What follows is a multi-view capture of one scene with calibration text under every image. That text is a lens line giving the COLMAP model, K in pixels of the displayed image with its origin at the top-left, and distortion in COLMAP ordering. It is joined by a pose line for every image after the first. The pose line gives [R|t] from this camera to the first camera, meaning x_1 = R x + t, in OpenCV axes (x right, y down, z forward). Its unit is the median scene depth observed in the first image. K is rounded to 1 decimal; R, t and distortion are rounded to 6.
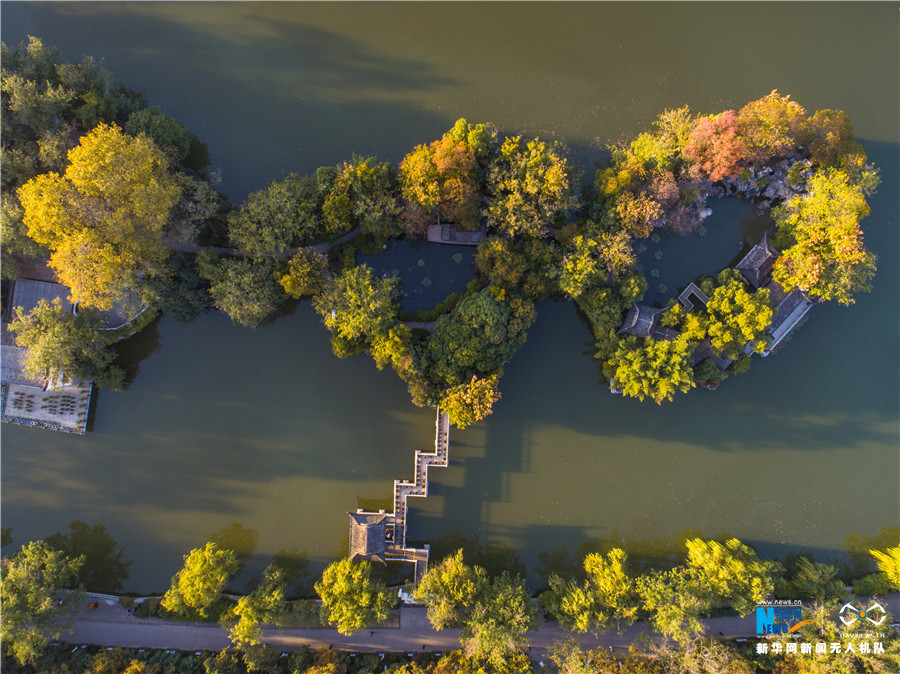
lens RADIAL K [[627.3, 0, 452.9], [0, 627.3, 318.5], [0, 0, 1]] dist [-0.008508, -0.001111]
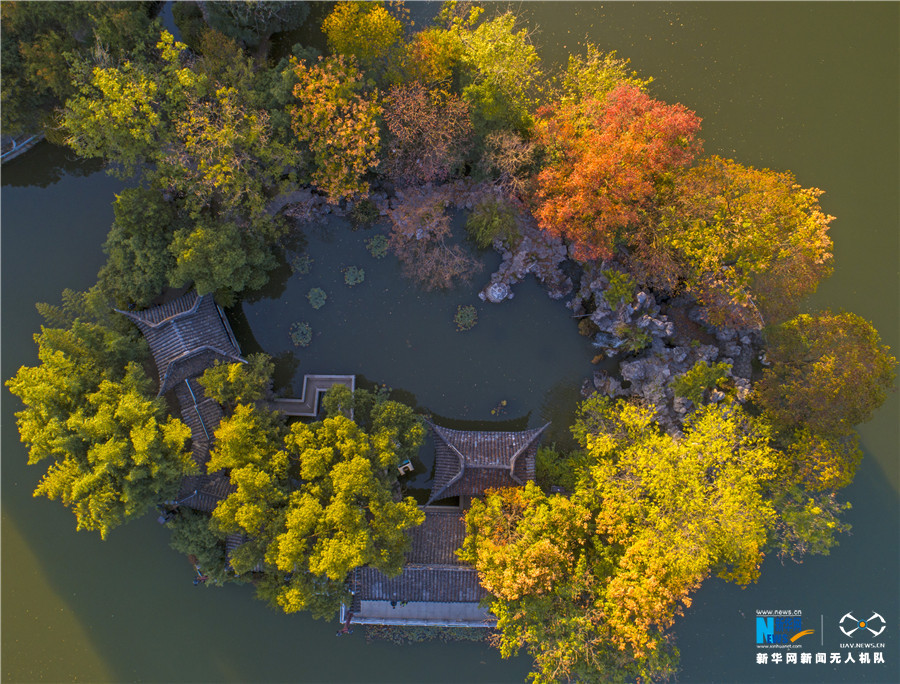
lens RADIAL K [[610.0, 0, 471.6], [0, 610.0, 341.7], [0, 0, 1]] dist [-0.018220, -0.000979]
pose [[0.659526, 0.751372, -0.021595, 0.453693], [-0.751619, 0.659570, -0.005983, -0.139102], [0.009748, 0.020177, 0.999749, 0.626662]]
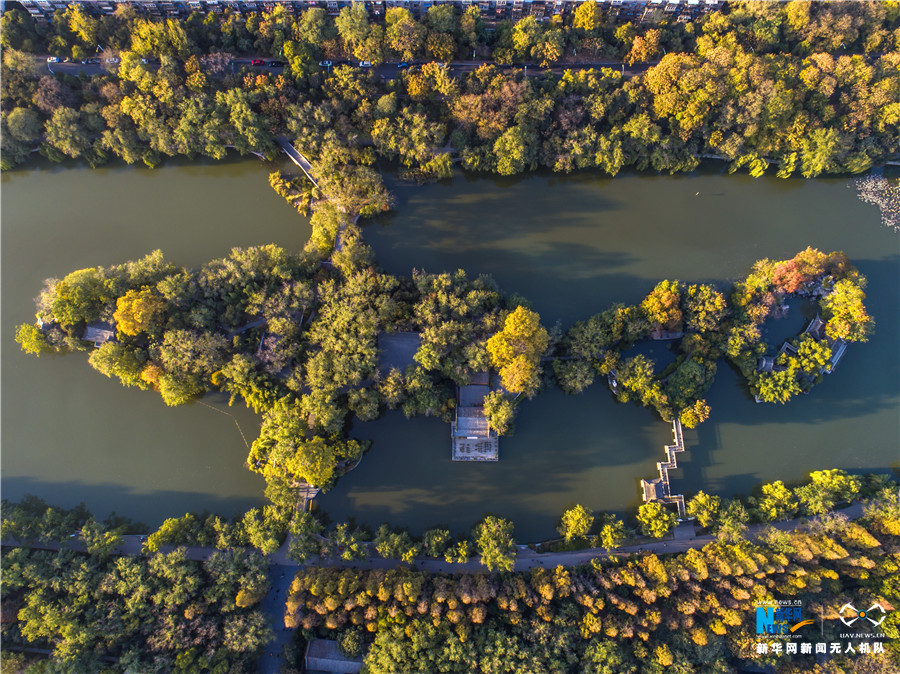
lens RADIAL K [[622.9, 0, 450.0], [0, 622.9, 337.0], [0, 0, 1]] dist [0.000048, 0.002146]
pose [[0.990266, -0.137569, 0.021188, -0.774599], [0.139144, 0.982358, -0.124943, 0.028718], [-0.003625, 0.126675, 0.991938, -1.047204]]
